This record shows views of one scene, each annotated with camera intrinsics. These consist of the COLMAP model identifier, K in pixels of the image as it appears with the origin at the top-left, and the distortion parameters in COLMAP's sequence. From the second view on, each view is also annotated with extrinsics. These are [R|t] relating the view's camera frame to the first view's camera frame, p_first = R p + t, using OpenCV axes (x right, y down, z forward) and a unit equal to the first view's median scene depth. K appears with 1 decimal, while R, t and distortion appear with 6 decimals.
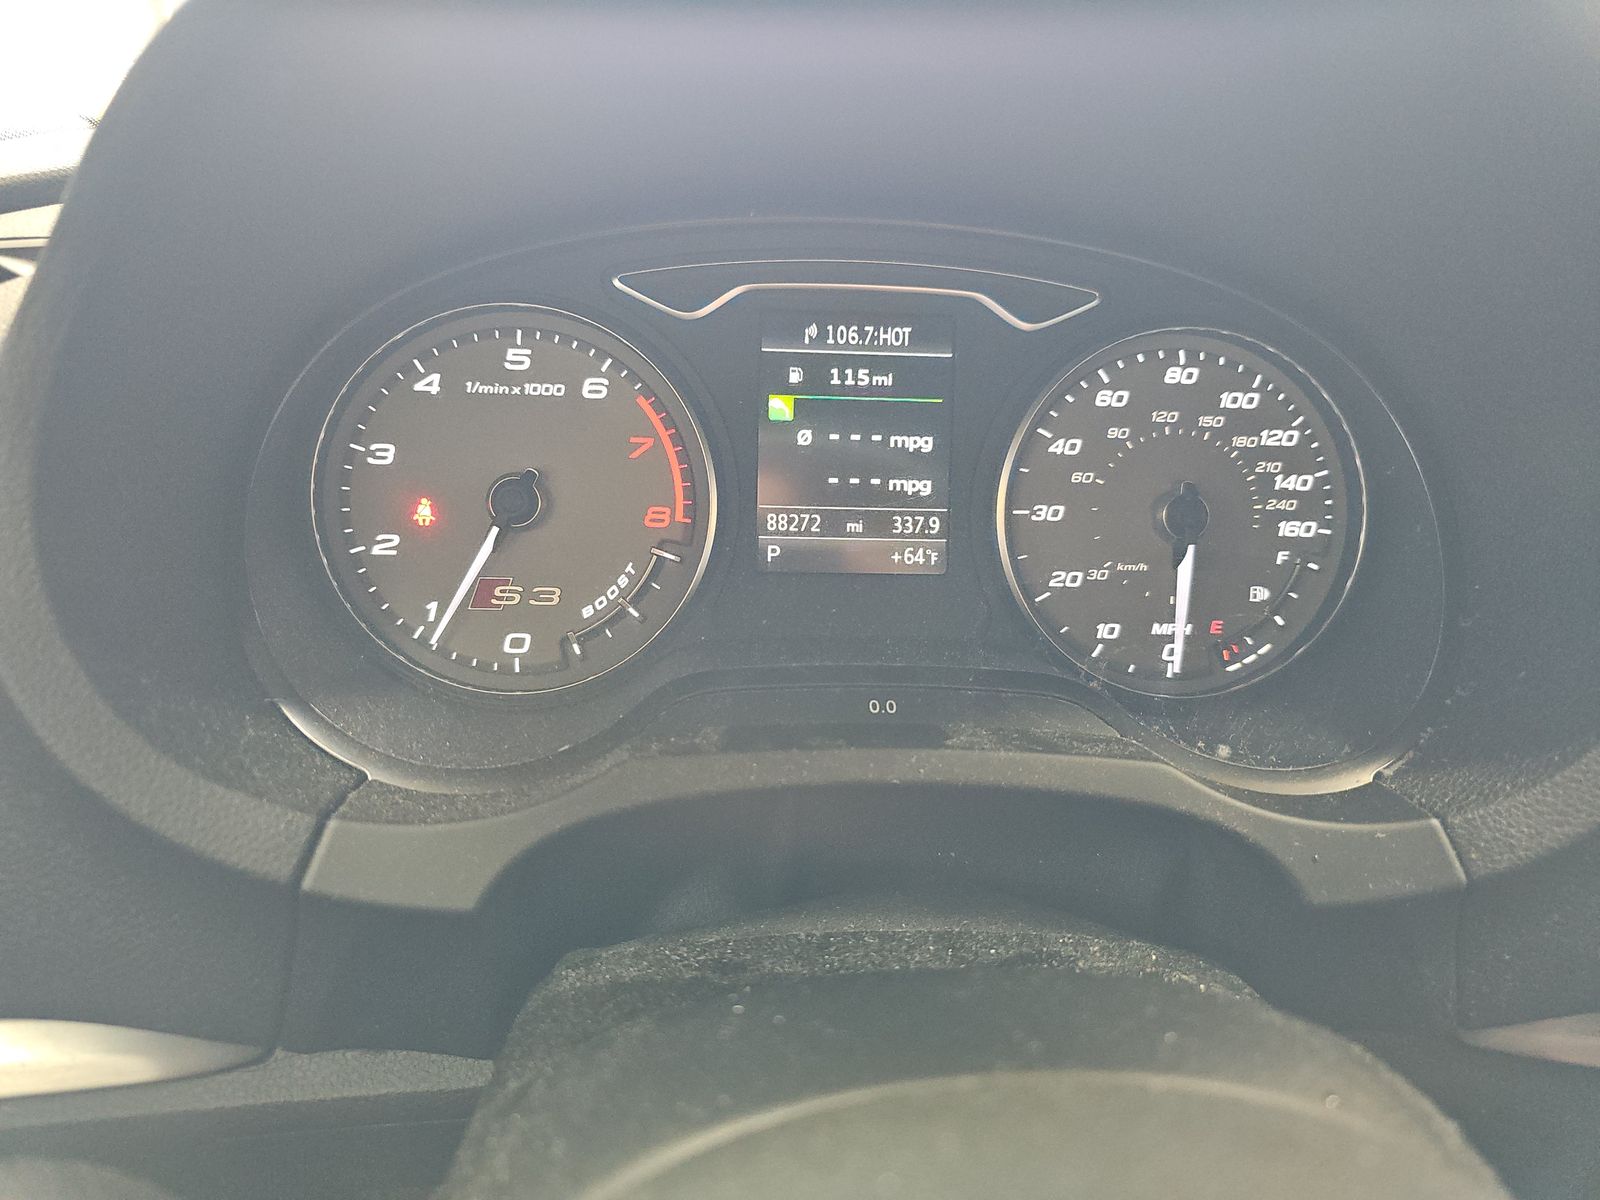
lens RADIAL K [[1071.0, 0, 795.3], [0, 1071.0, 623.4], [0, 0, 1]] dist [0.003867, -0.007544]
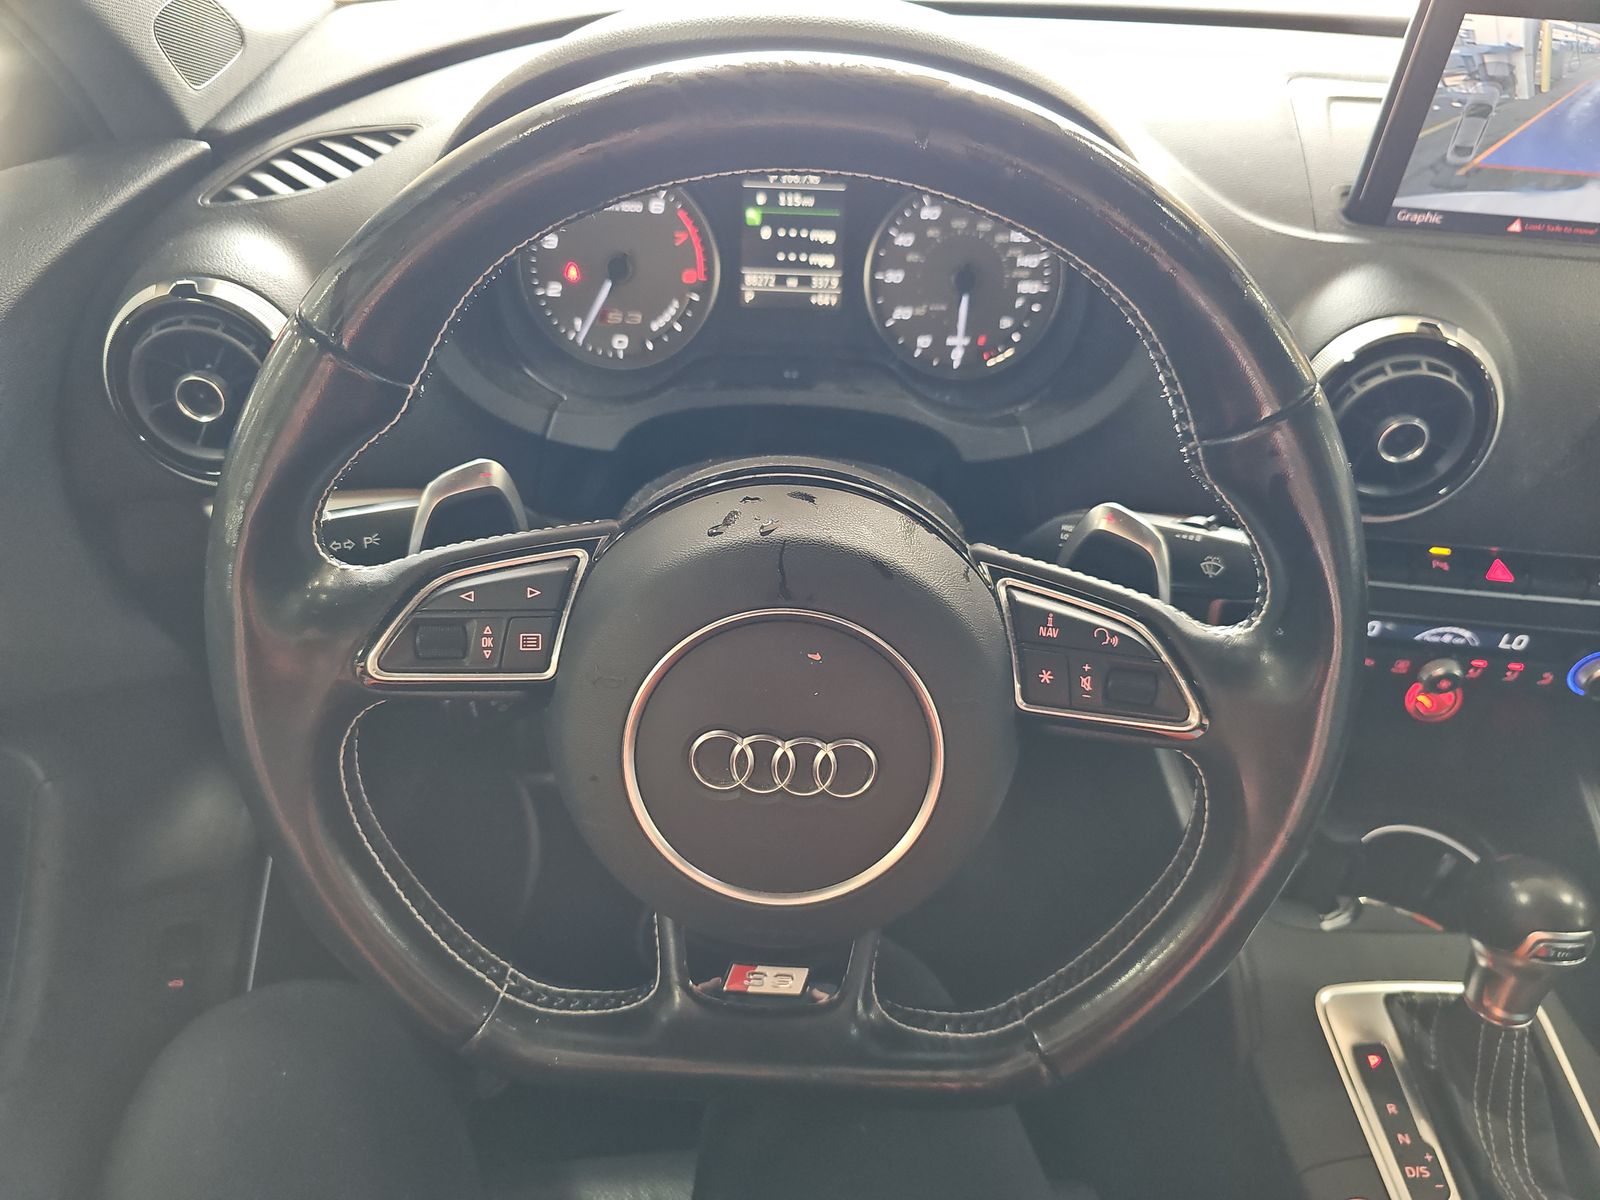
lens RADIAL K [[1071.0, 0, 795.3], [0, 1071.0, 623.4], [0, 0, 1]] dist [0.003867, -0.007544]
pose [[0.998283, 0.030915, -0.049760, 0.175045], [-0.017306, 0.967136, 0.253672, 0.012914], [0.055967, -0.252375, 0.966010, -1.003836]]
